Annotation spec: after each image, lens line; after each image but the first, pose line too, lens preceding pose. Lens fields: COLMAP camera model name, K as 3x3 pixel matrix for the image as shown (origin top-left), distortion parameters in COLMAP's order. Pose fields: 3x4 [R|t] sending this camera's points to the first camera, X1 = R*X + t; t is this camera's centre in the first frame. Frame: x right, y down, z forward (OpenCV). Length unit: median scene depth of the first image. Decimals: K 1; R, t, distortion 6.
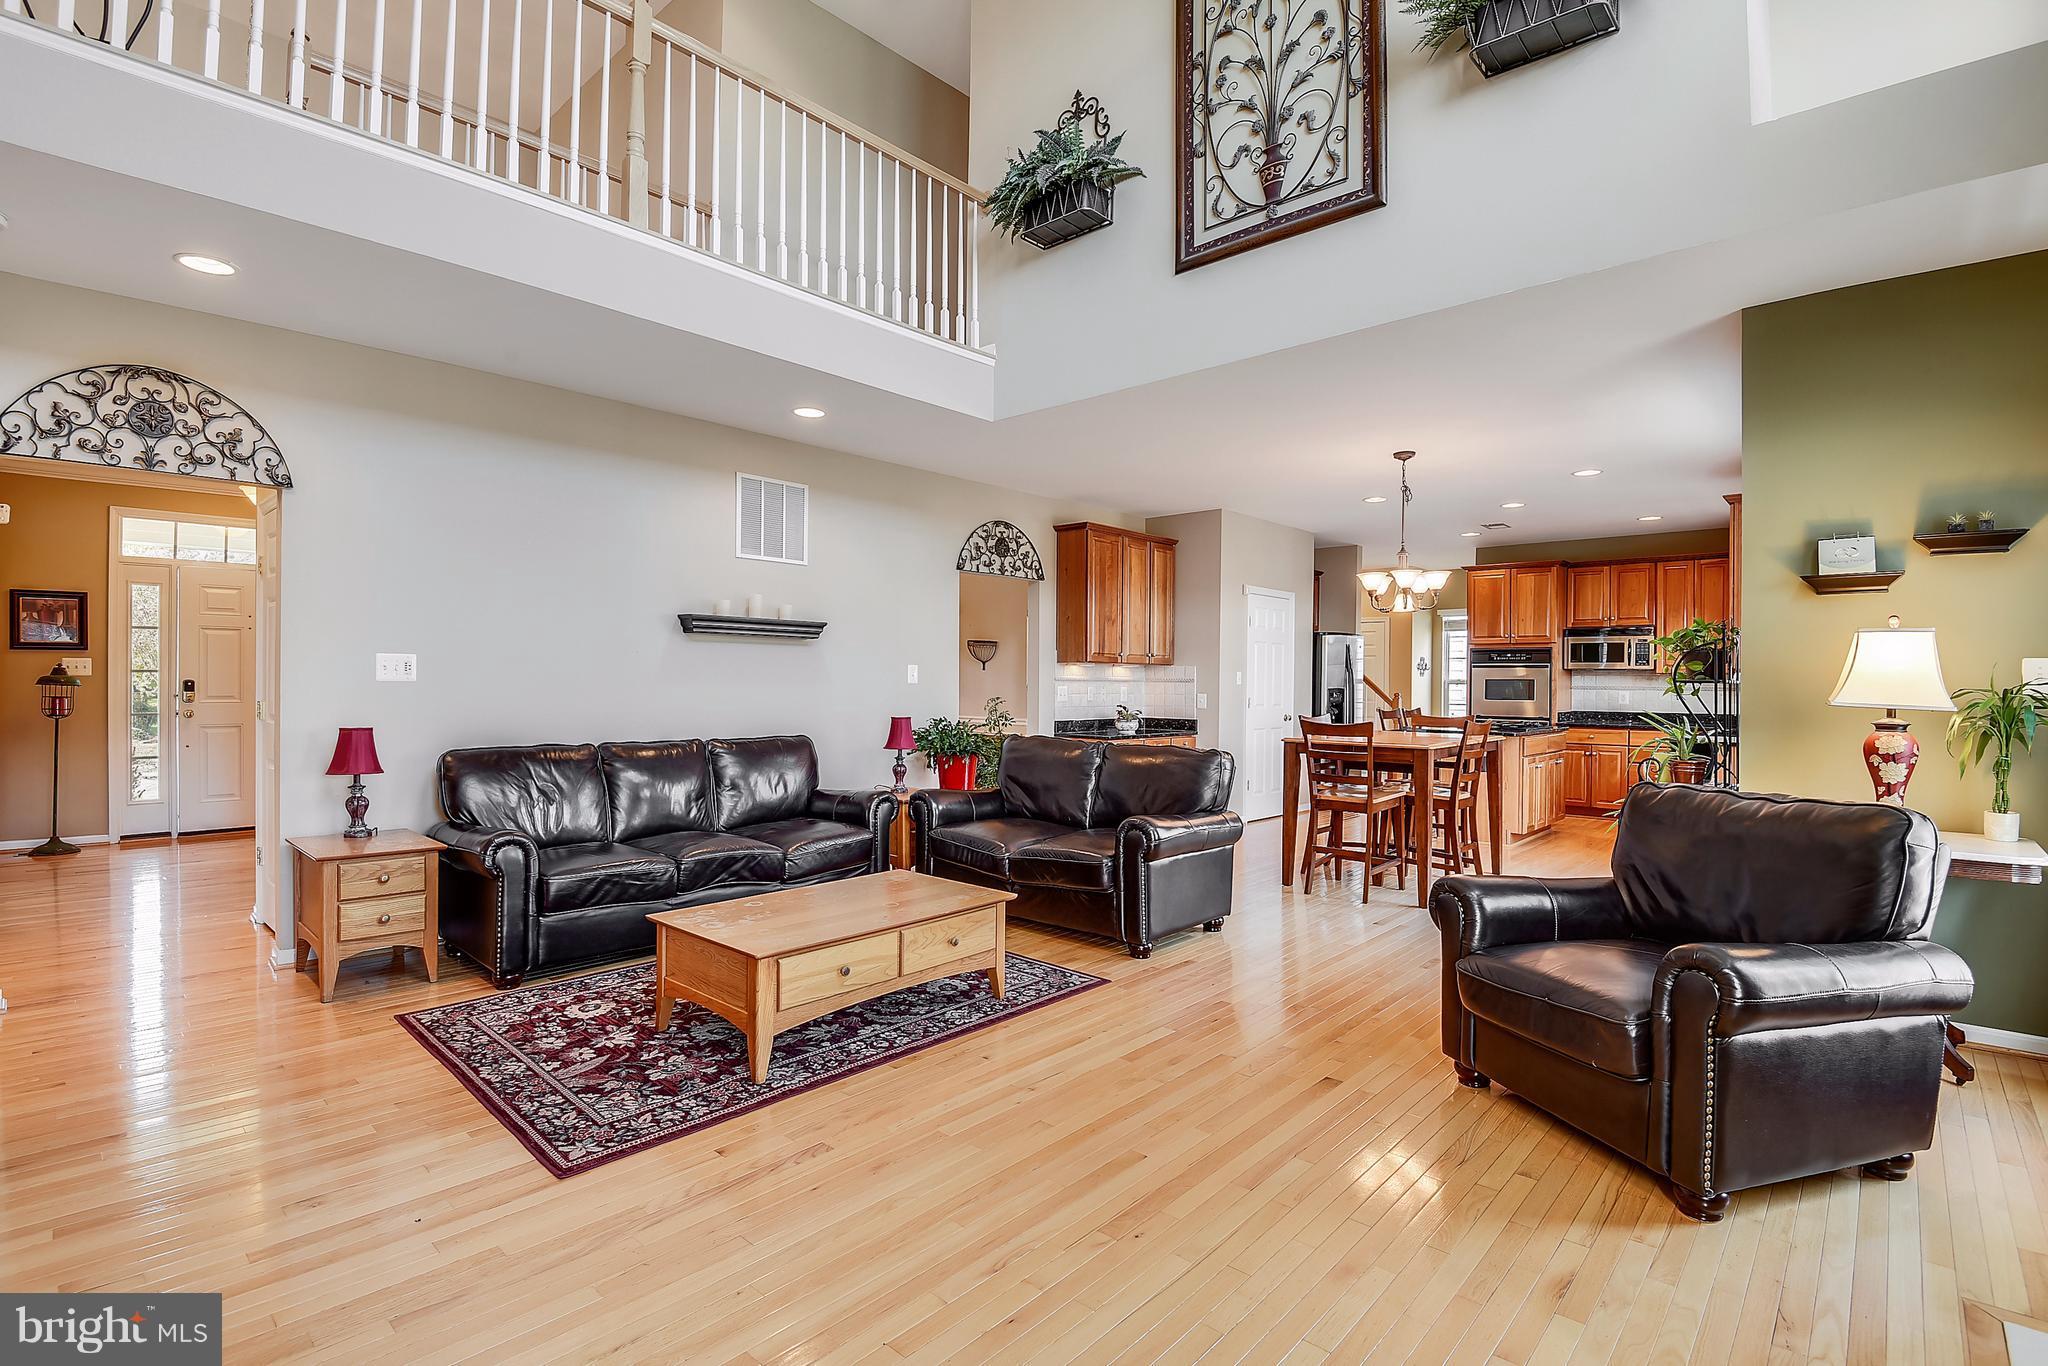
lens RADIAL K [[952.2, 0, 1013.6], [0, 952.2, 677.5], [0, 0, 1]] dist [-0.024490, -0.002093]
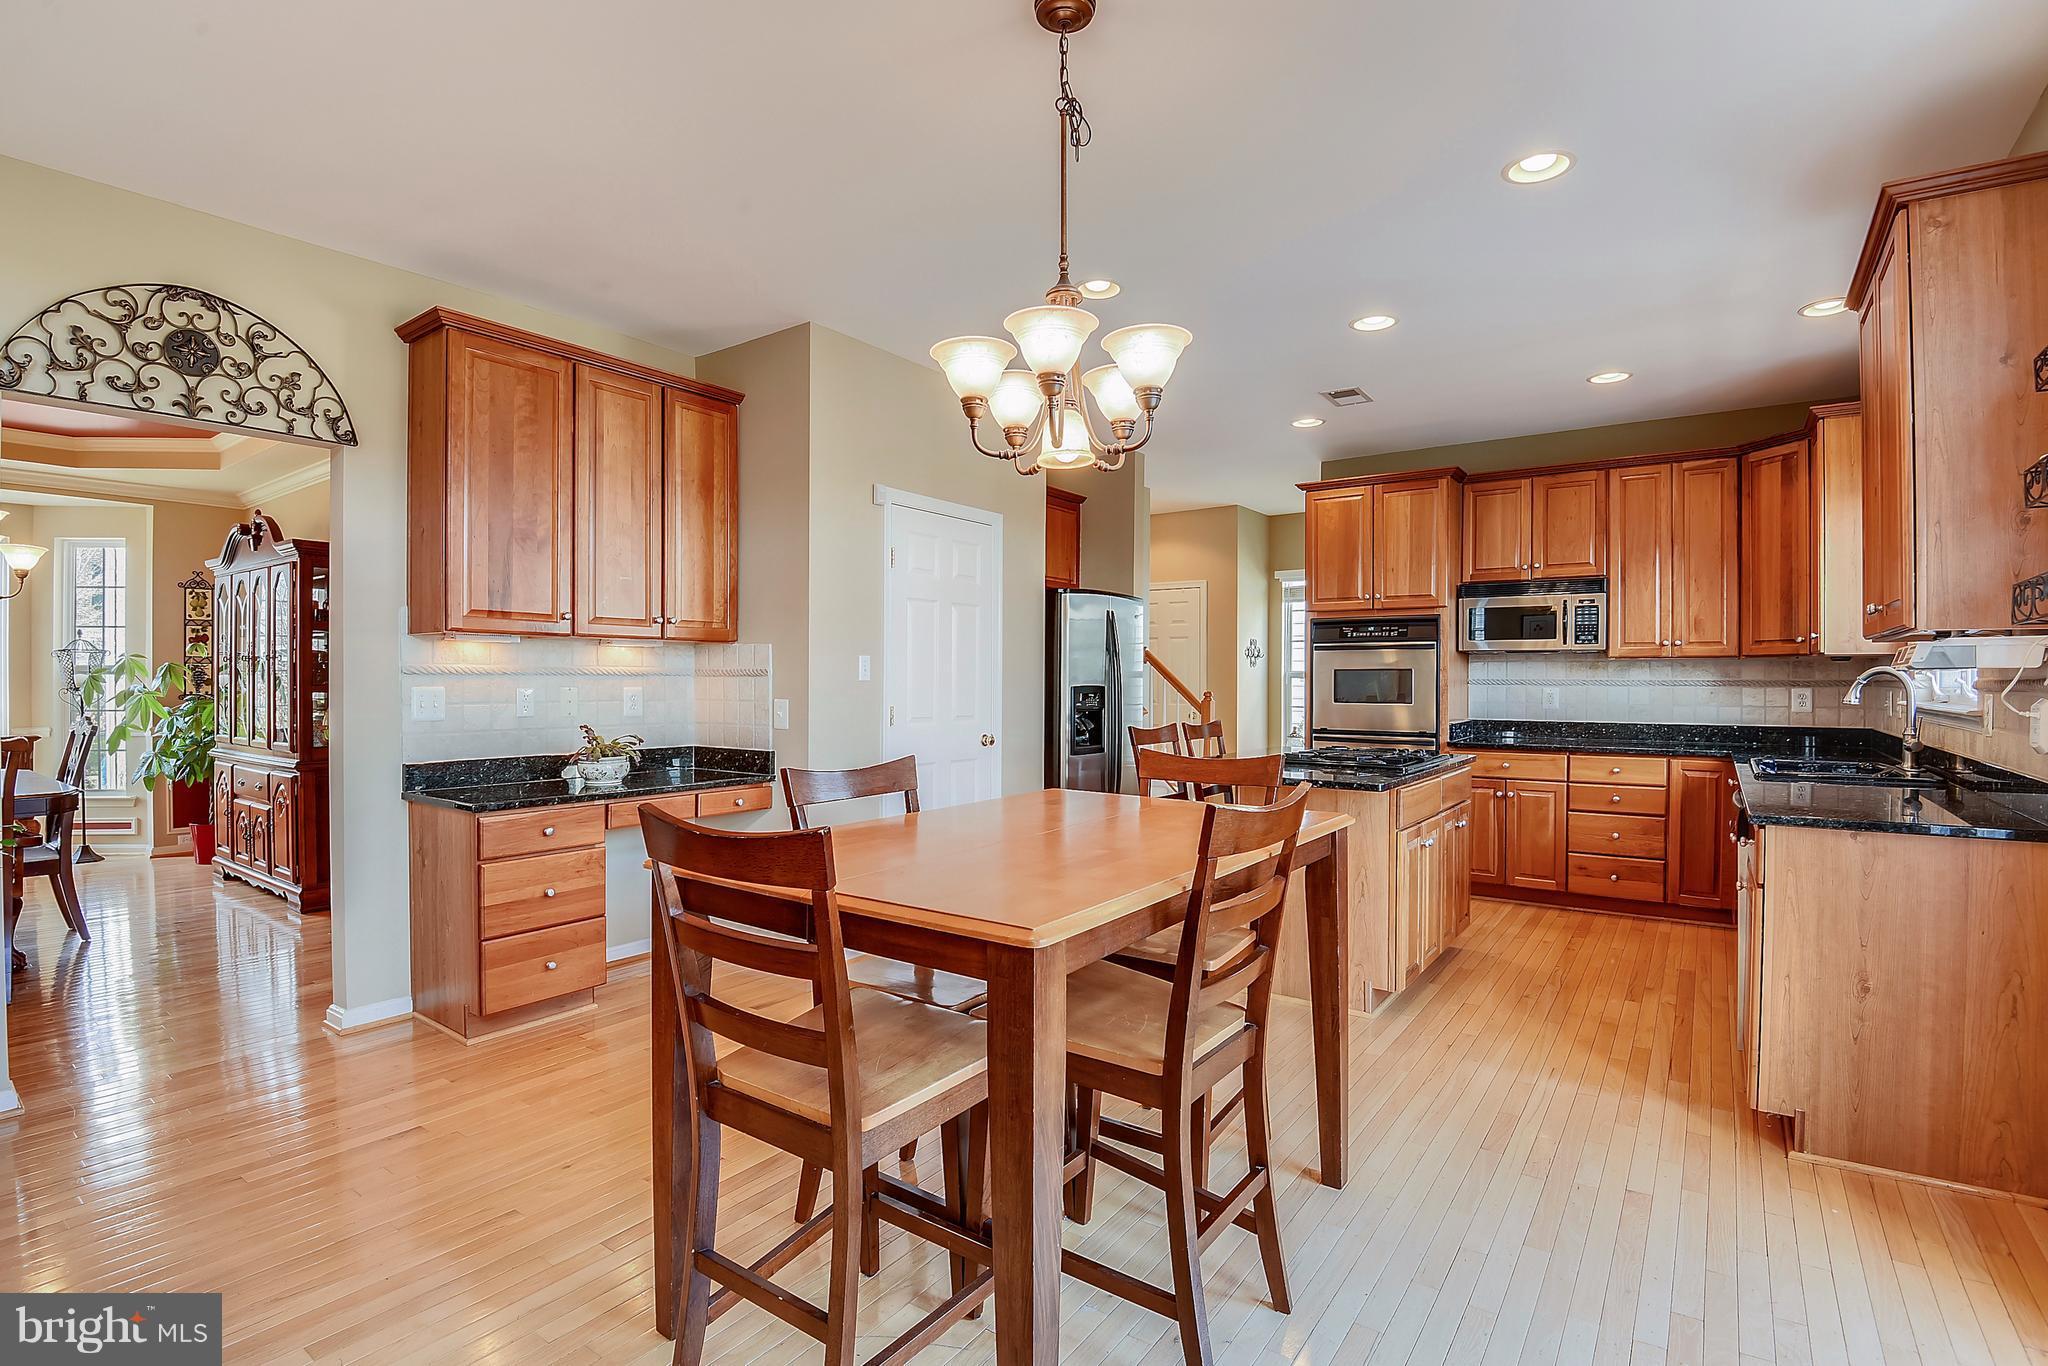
lens RADIAL K [[952.2, 0, 1019.6], [0, 952.2, 682.7], [0, 0, 1]] dist [-0.024490, -0.002093]
pose [[0.992544, -0.006531, 0.121712, 0.261316], [0.005619, 0.999954, 0.007834, 0.005391], [-0.121757, -0.007091, 0.992535, 0.489731]]
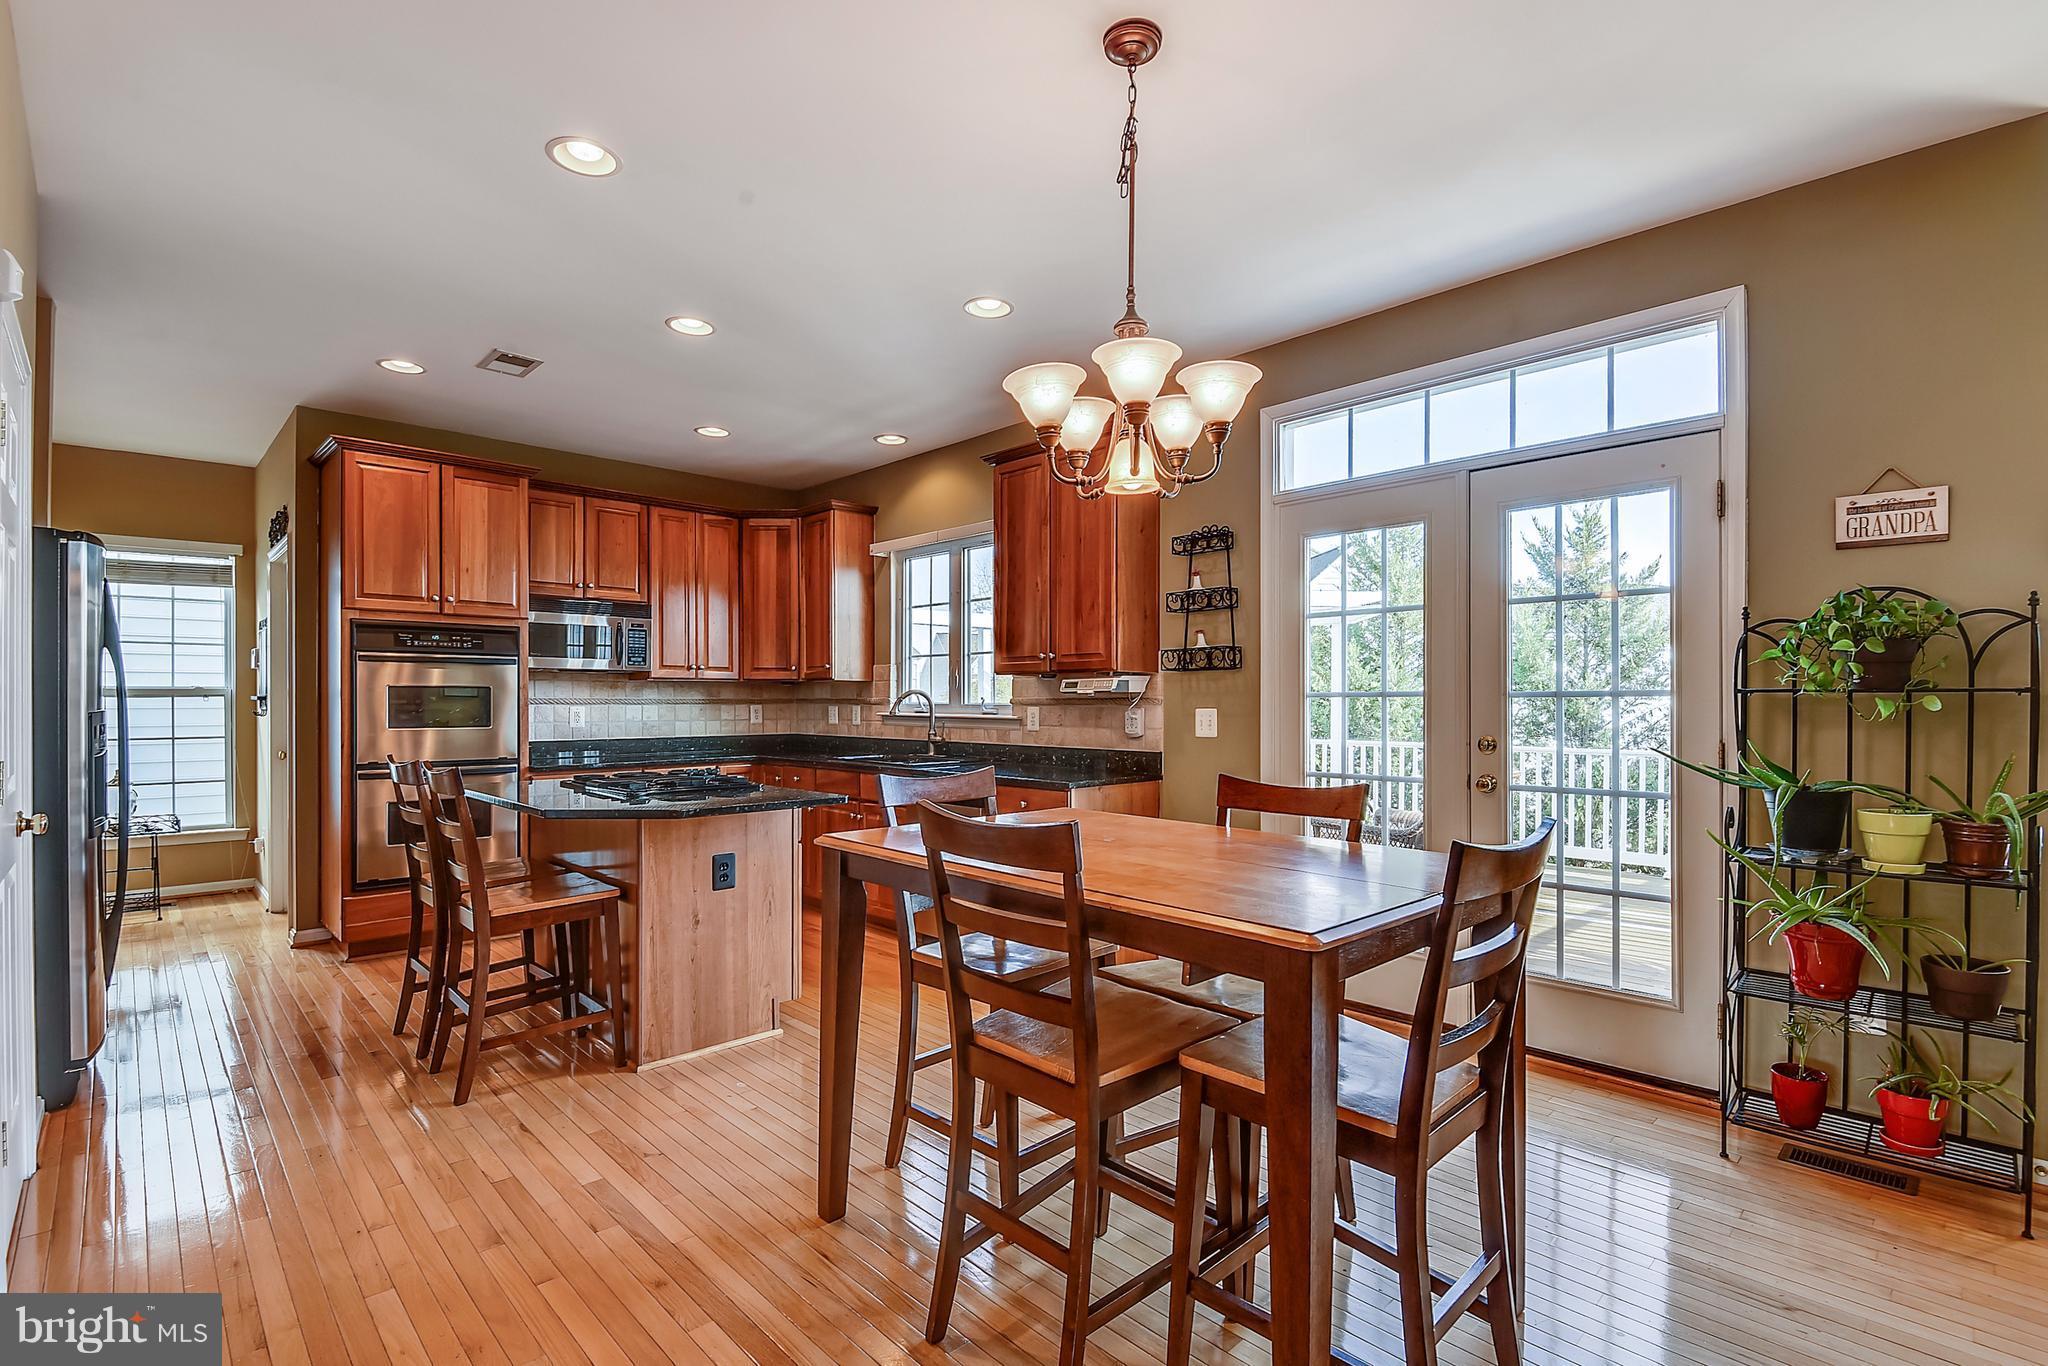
lens RADIAL K [[952.2, 0, 1025.3], [0, 952.2, 697.7], [0, 0, 1]] dist [-0.024490, -0.002093]
pose [[0.049762, -0.005689, 0.998745, 0.051970], [-0.004512, 0.999972, 0.005921, 0.004325], [-0.998751, -0.004801, 0.049735, 0.759927]]
